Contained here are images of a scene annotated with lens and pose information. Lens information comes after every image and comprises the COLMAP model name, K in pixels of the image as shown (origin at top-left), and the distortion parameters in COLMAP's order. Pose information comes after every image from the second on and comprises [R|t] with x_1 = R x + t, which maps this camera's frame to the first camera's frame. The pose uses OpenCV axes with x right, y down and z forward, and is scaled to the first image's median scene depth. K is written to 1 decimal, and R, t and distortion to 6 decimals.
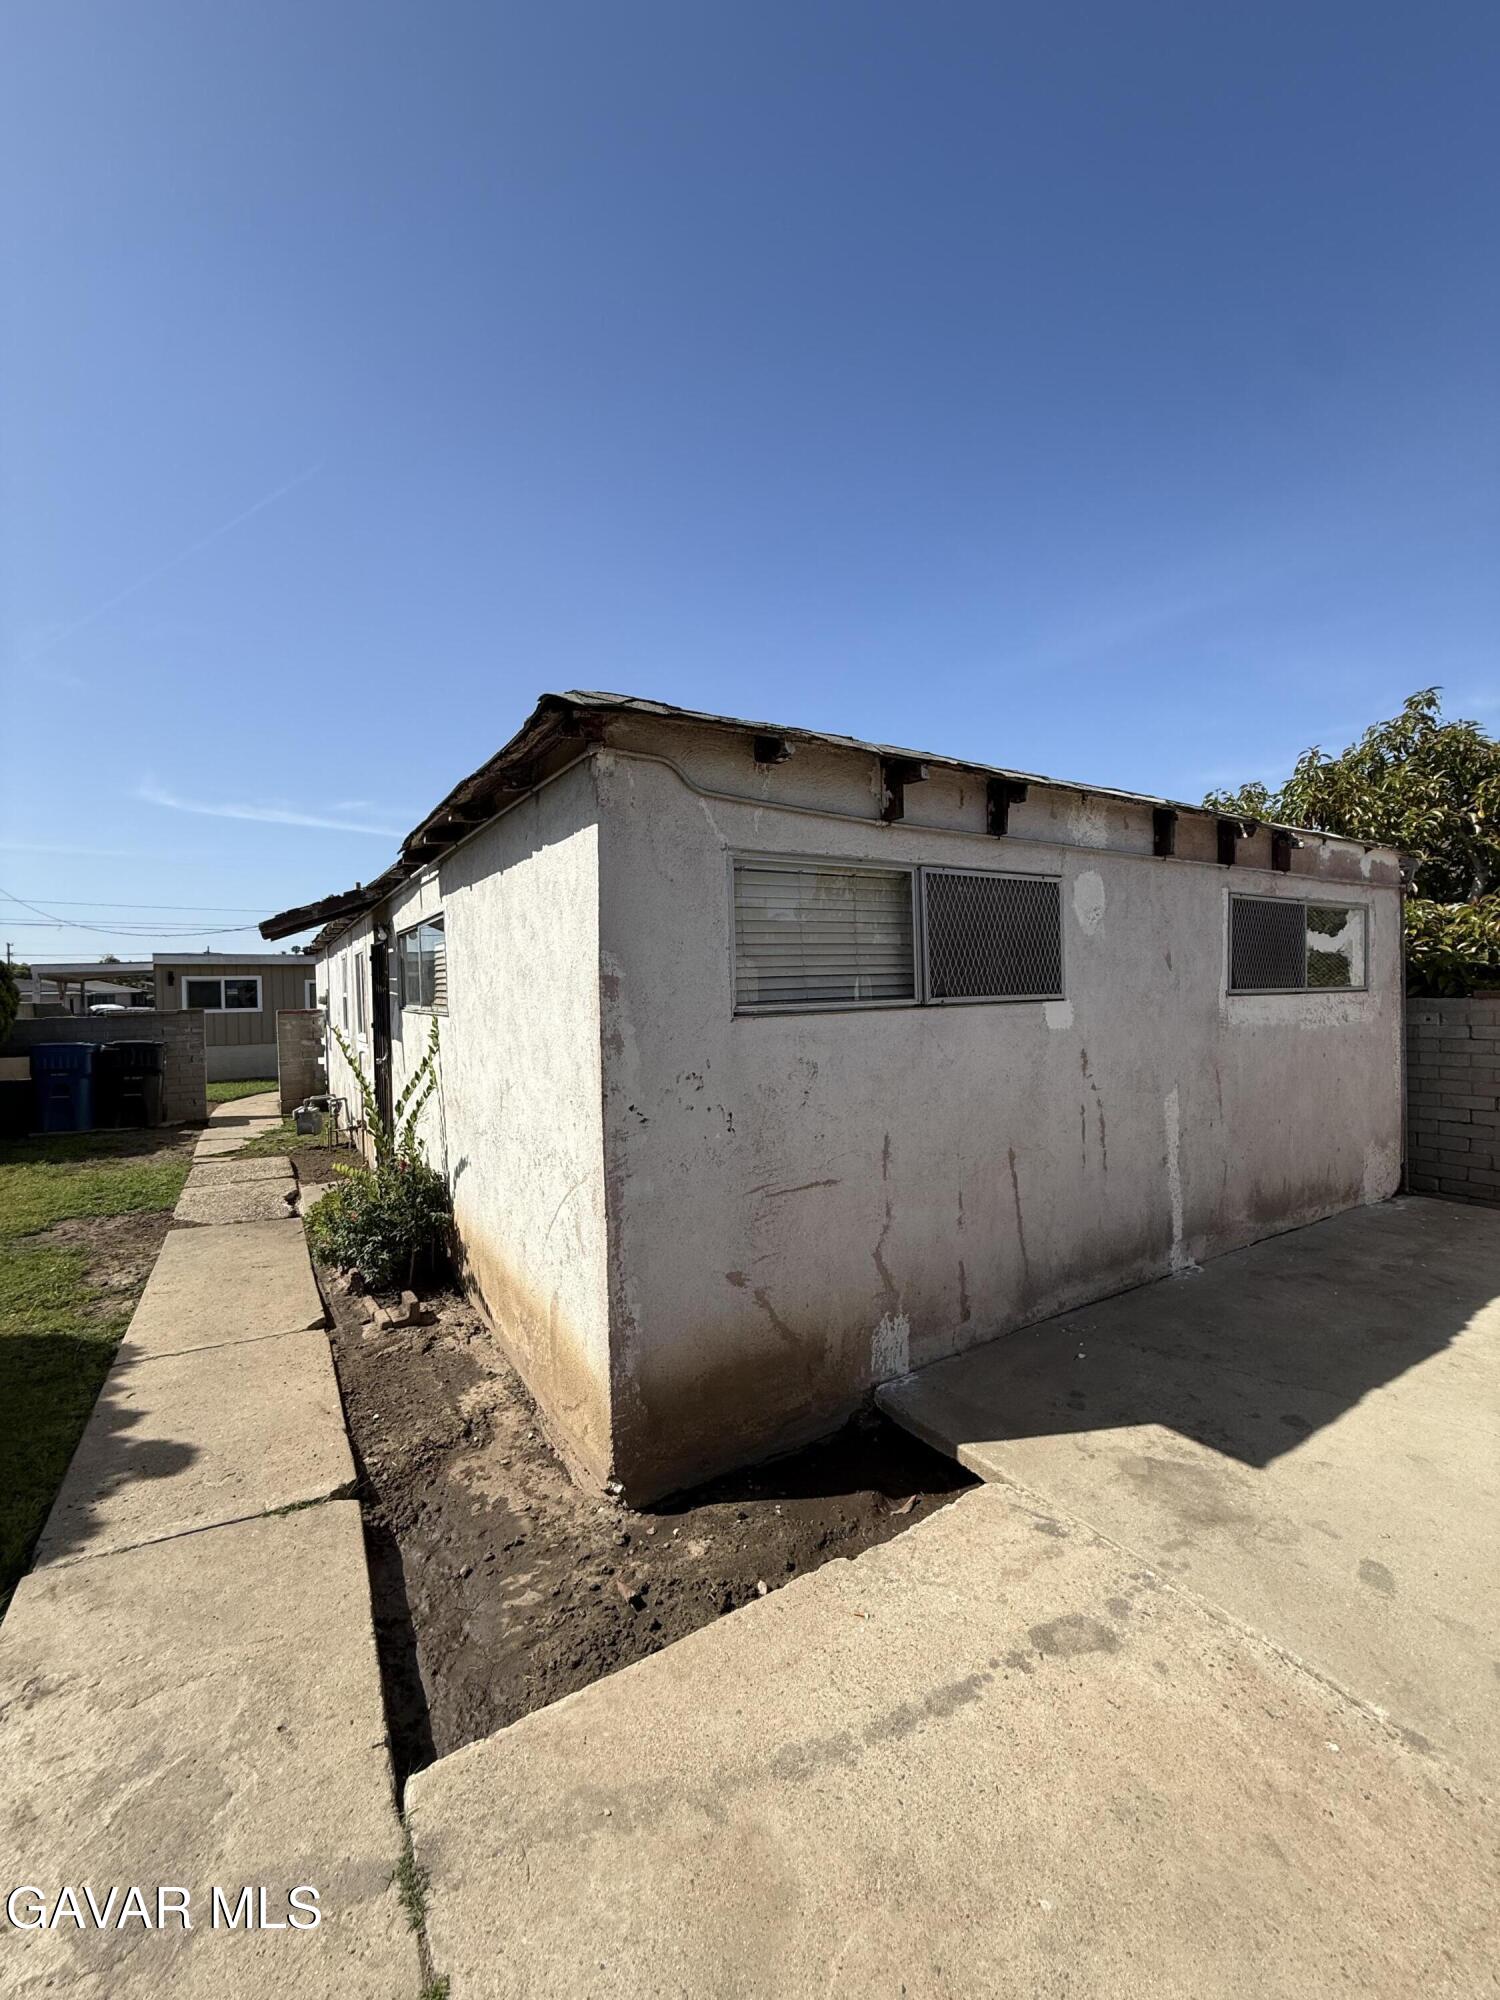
lens RADIAL K [[804.2, 0, 751.1], [0, 804.2, 999.2], [0, 0, 1]] dist [0.000994, 0.000121]
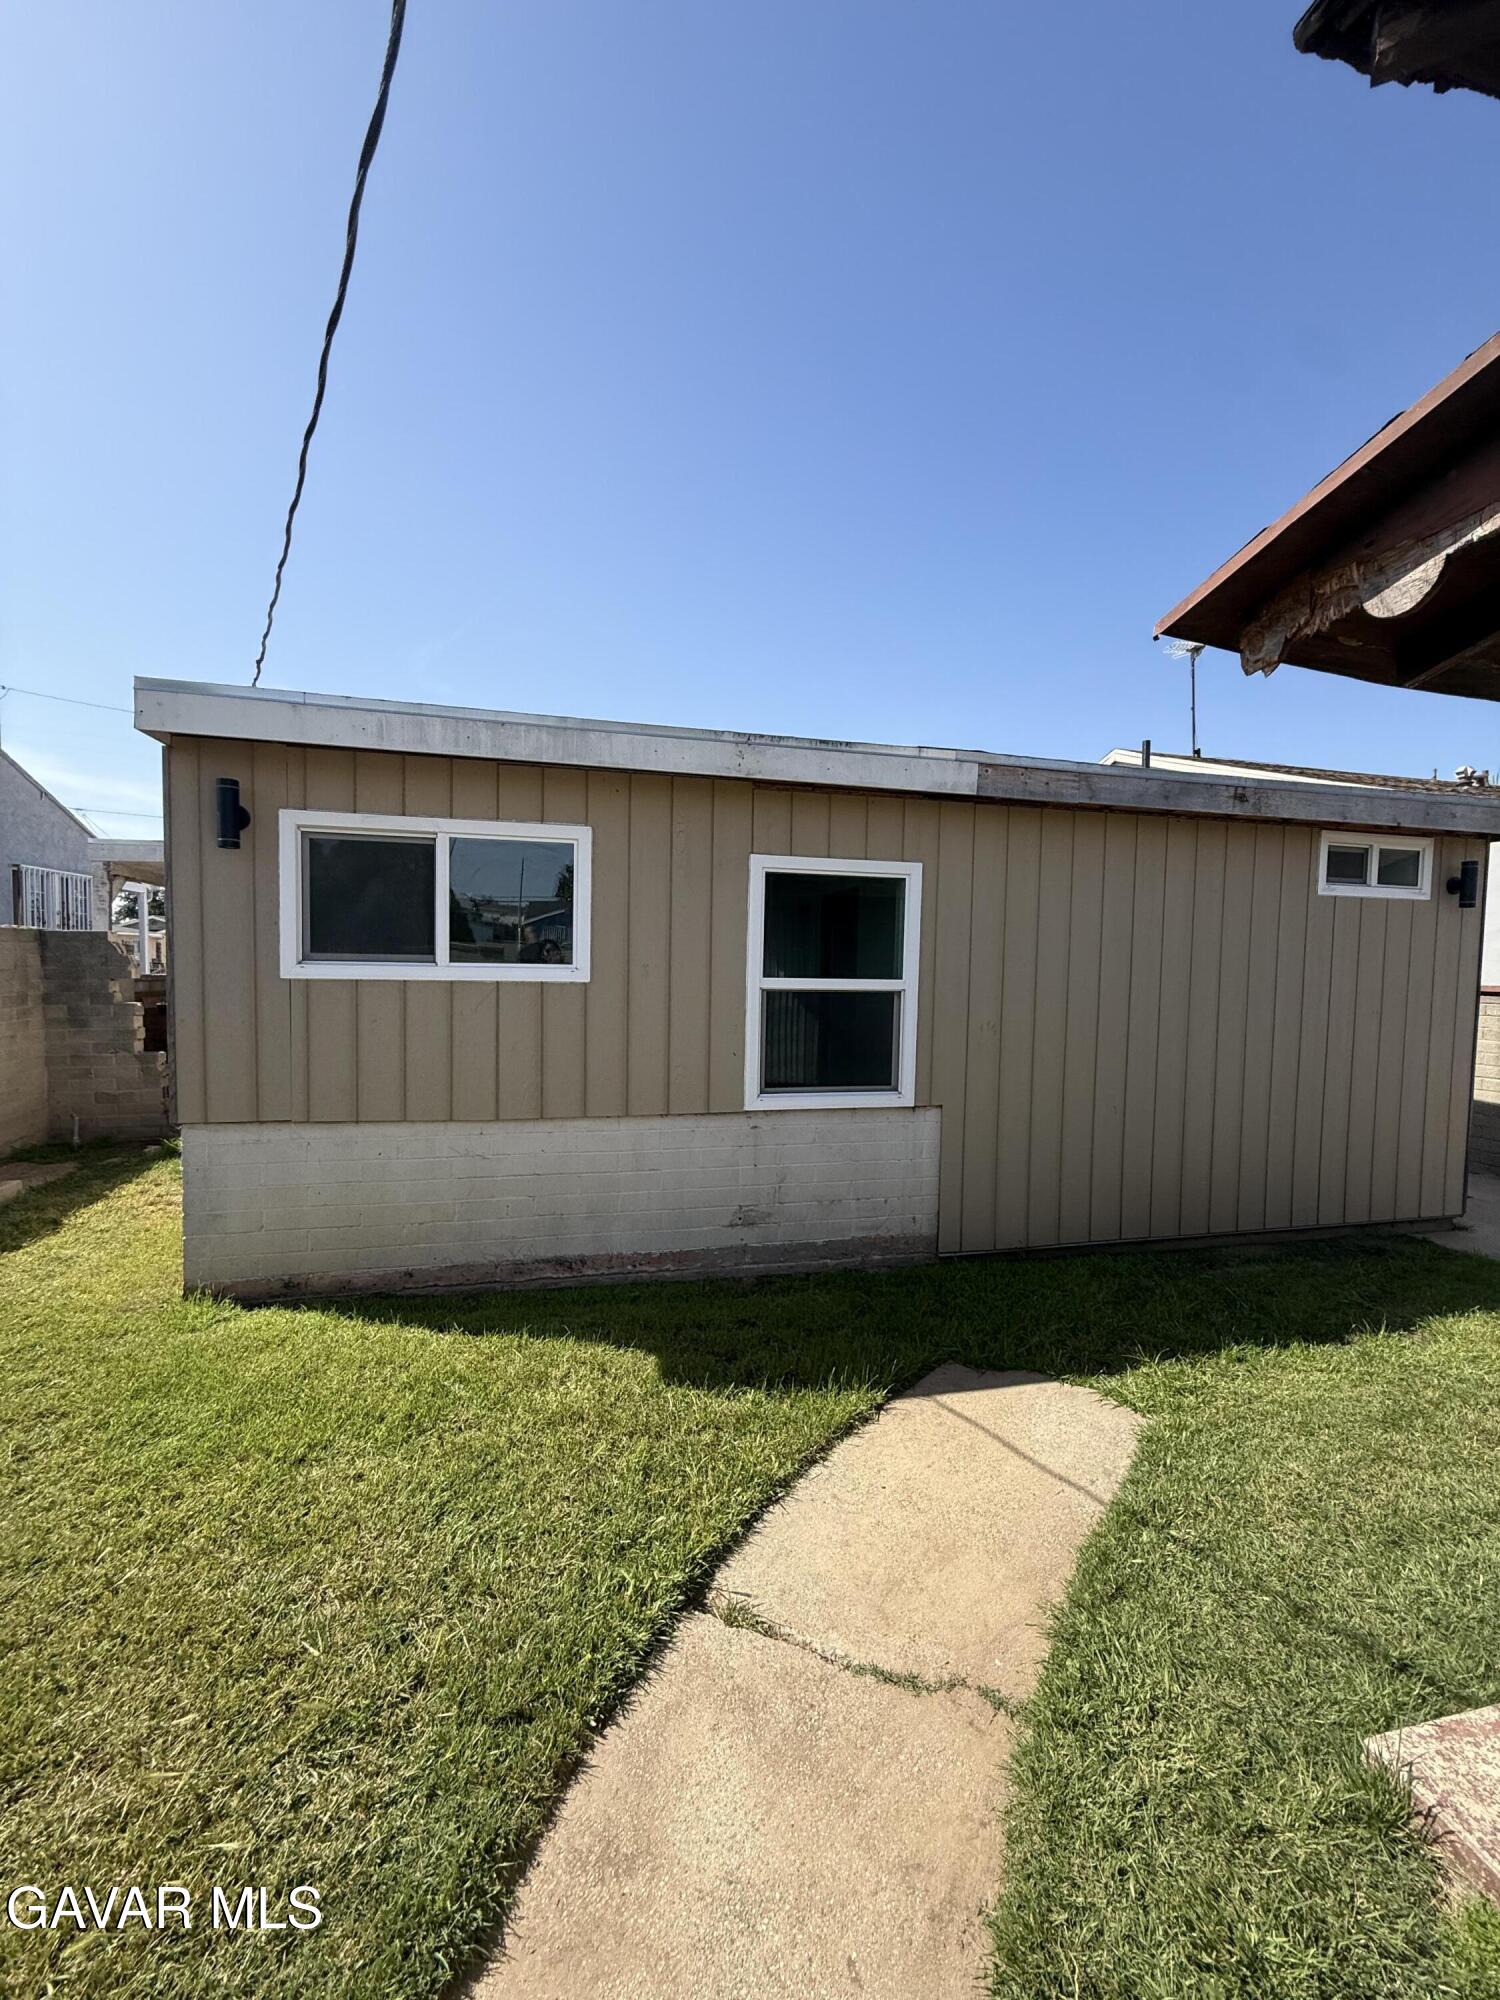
lens RADIAL K [[804.2, 0, 749.6], [0, 804.2, 999.6], [0, 0, 1]] dist [0.000994, 0.000121]
pose [[0.949745, 0.057382, -0.307720, -0.501599], [-0.048108, 0.998132, 0.037647, 0.009306], [0.309306, -0.020951, 0.950732, 0.809063]]
